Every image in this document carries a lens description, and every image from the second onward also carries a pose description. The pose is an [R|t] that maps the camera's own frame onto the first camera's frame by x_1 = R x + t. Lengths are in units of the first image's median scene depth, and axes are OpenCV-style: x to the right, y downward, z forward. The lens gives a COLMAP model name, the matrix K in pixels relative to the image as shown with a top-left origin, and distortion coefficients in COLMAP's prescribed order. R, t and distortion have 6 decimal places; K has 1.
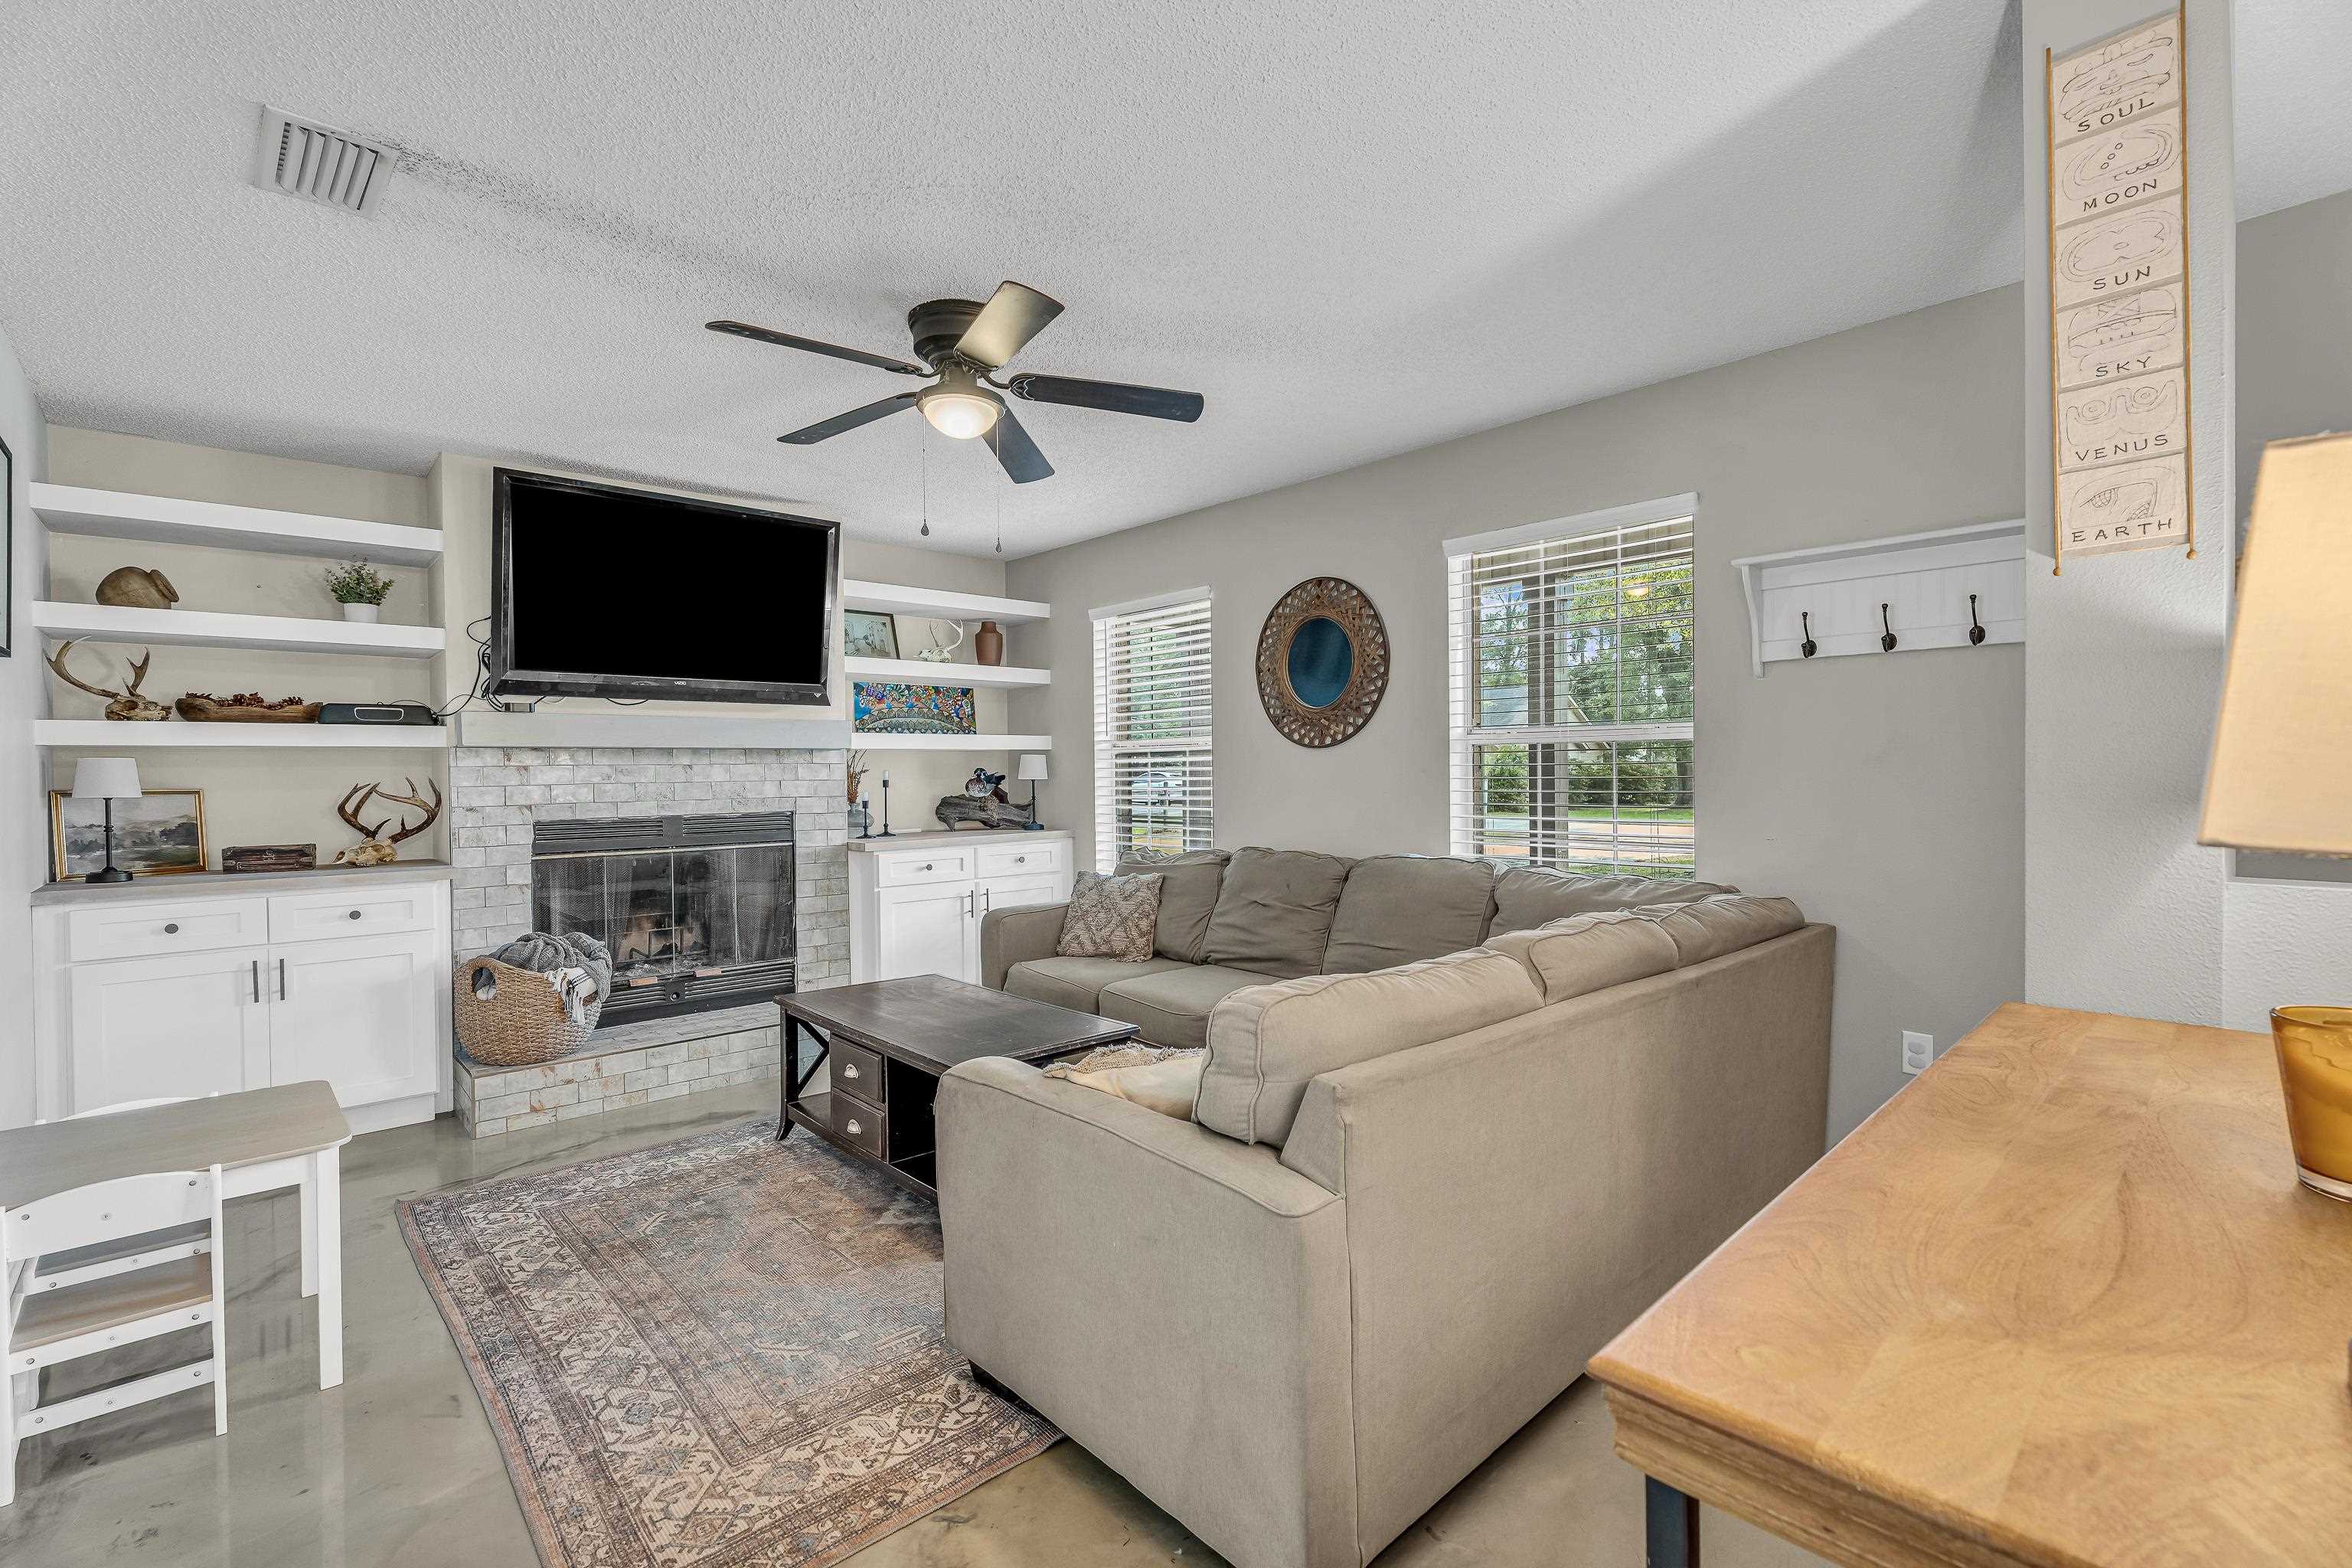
lens RADIAL K [[1048.3, 0, 1173.2], [0, 1048.3, 780.9], [0, 0, 1]] dist [0.002605, 0.000560]
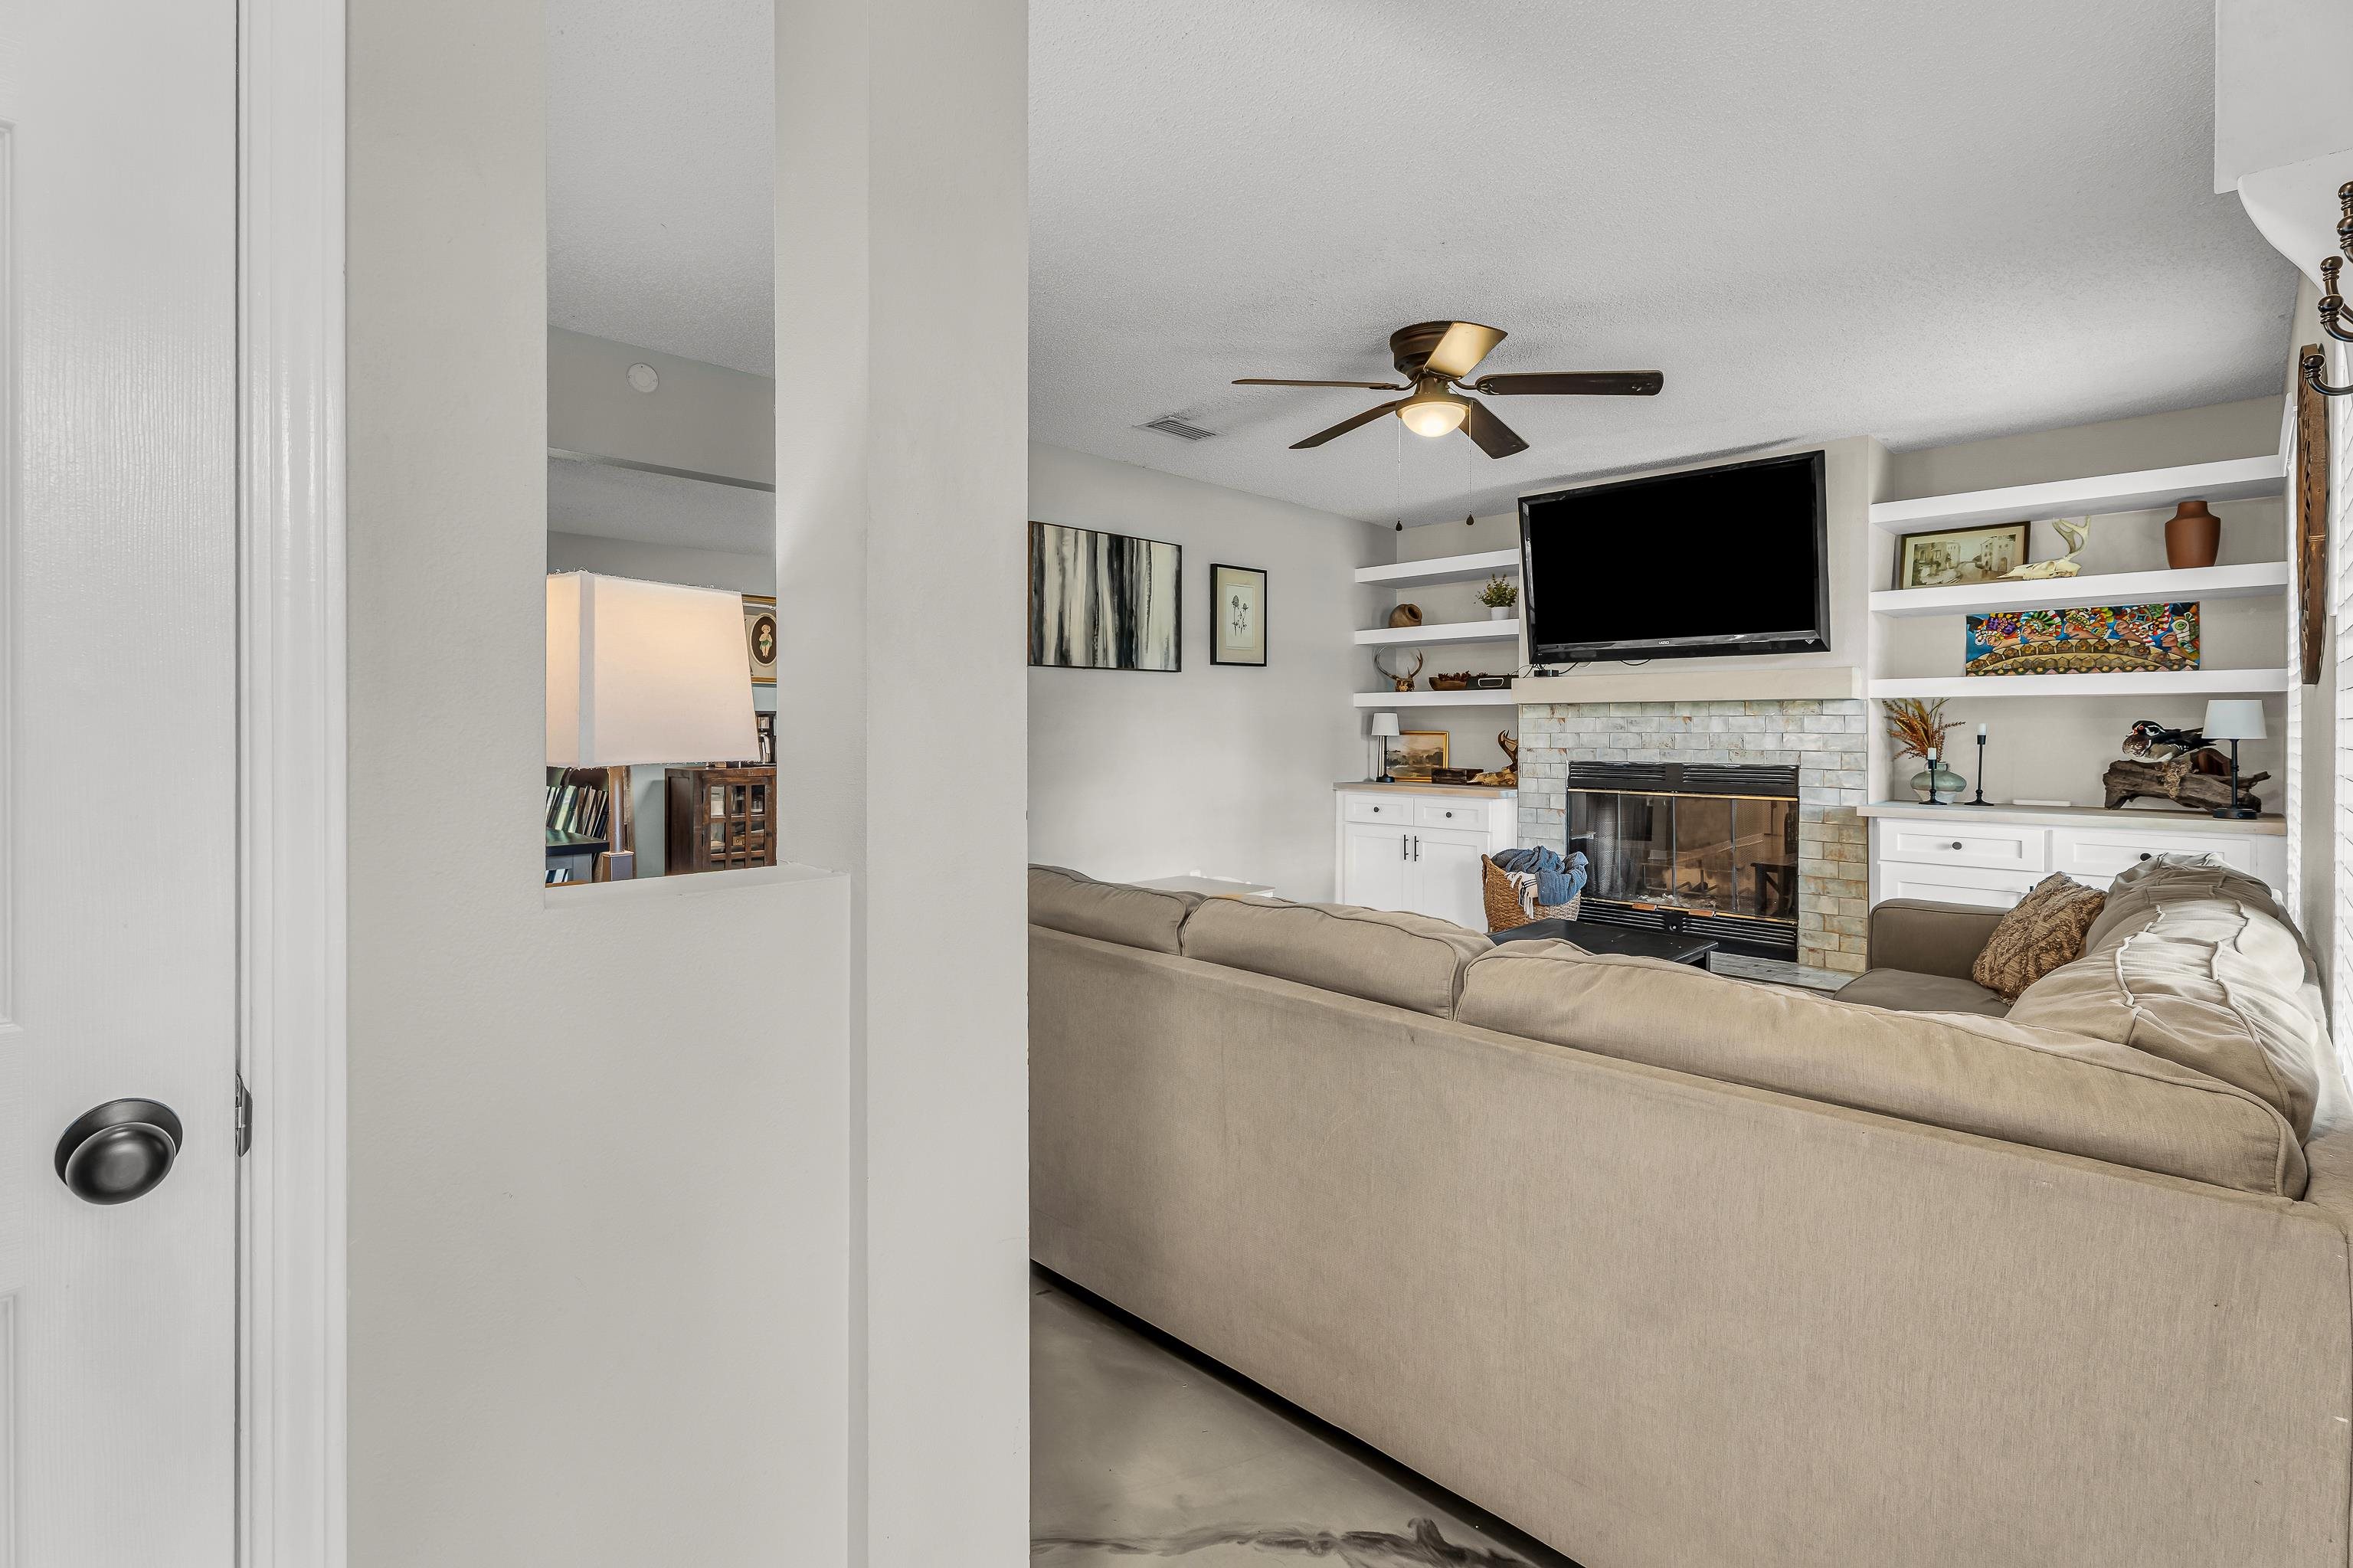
lens RADIAL K [[1048.7, 0, 1196.3], [0, 1048.7, 740.9], [0, 0, 1]] dist [0.002605, 0.000560]
pose [[0.070235, 0.022770, -0.997271, 0.684322], [-0.013280, 0.999672, 0.021890, -0.008800], [0.997442, 0.011707, 0.070514, 0.492358]]
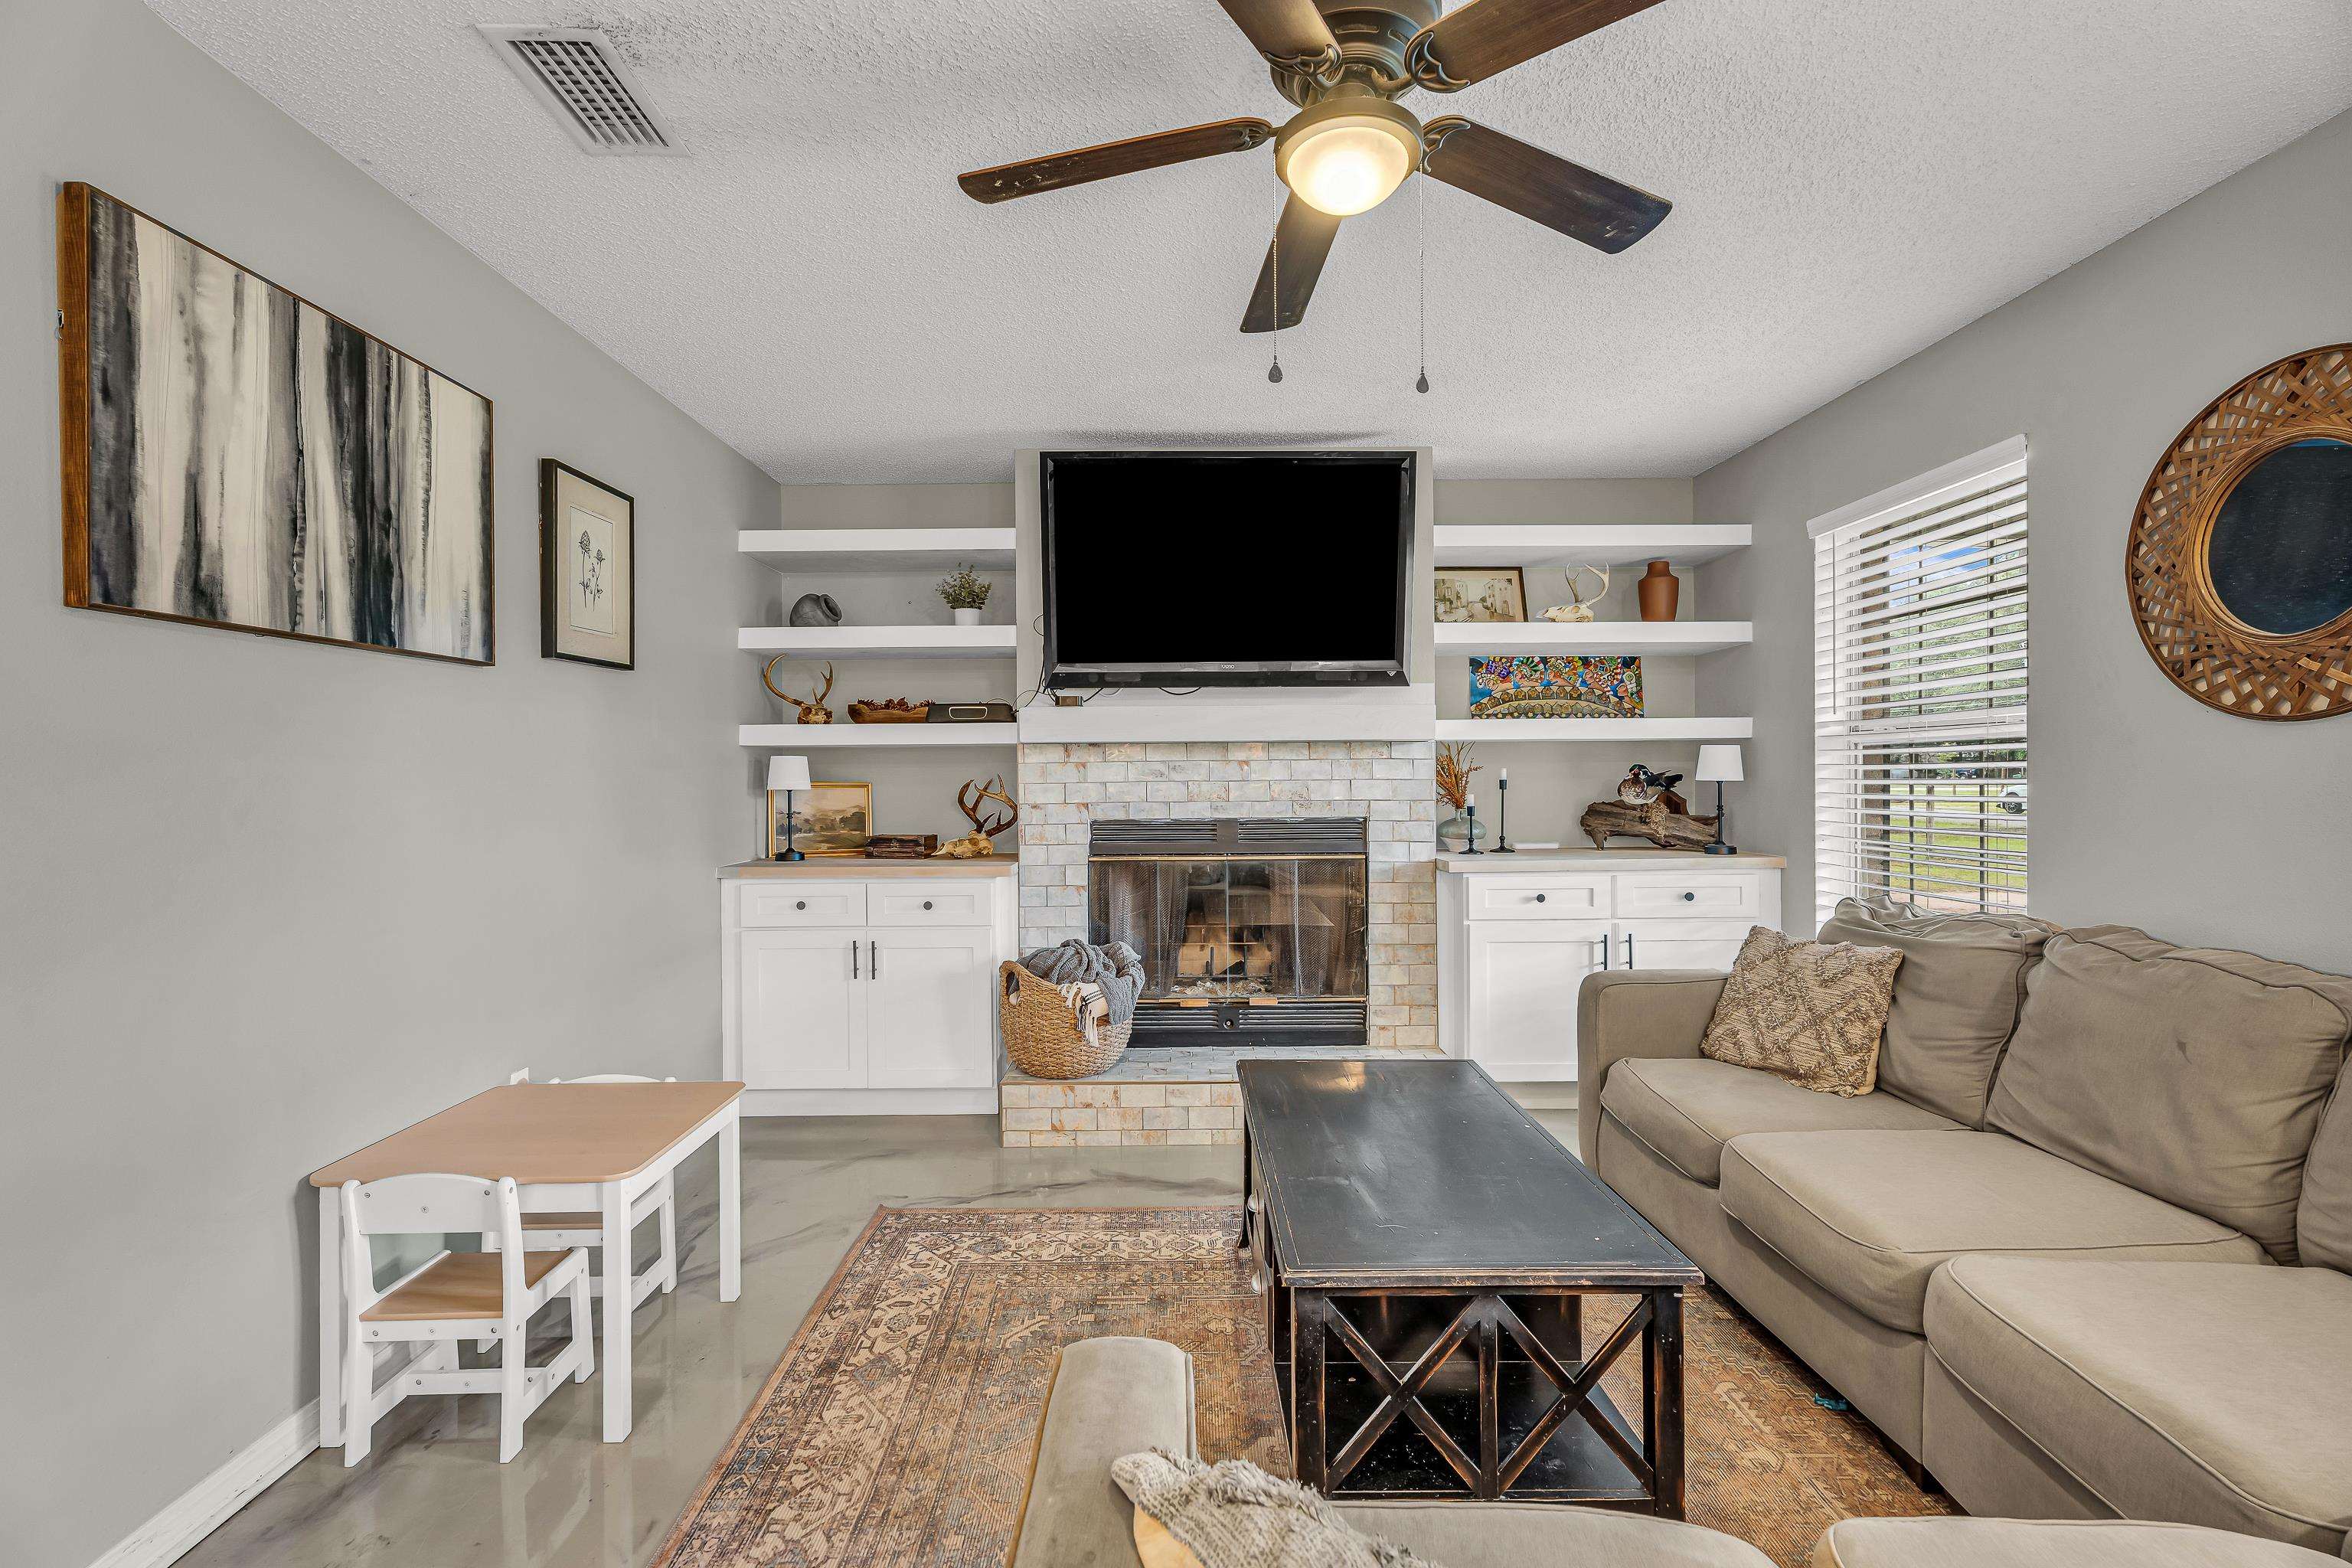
lens RADIAL K [[1048.3, 0, 1182.1], [0, 1048.3, 782.8], [0, 0, 1]] dist [0.002605, 0.000560]
pose [[0.744956, 0.011054, -0.667022, 0.096304], [-0.008036, 0.999939, 0.007597, -0.003939], [0.667065, -0.000299, 0.744999, 0.370496]]
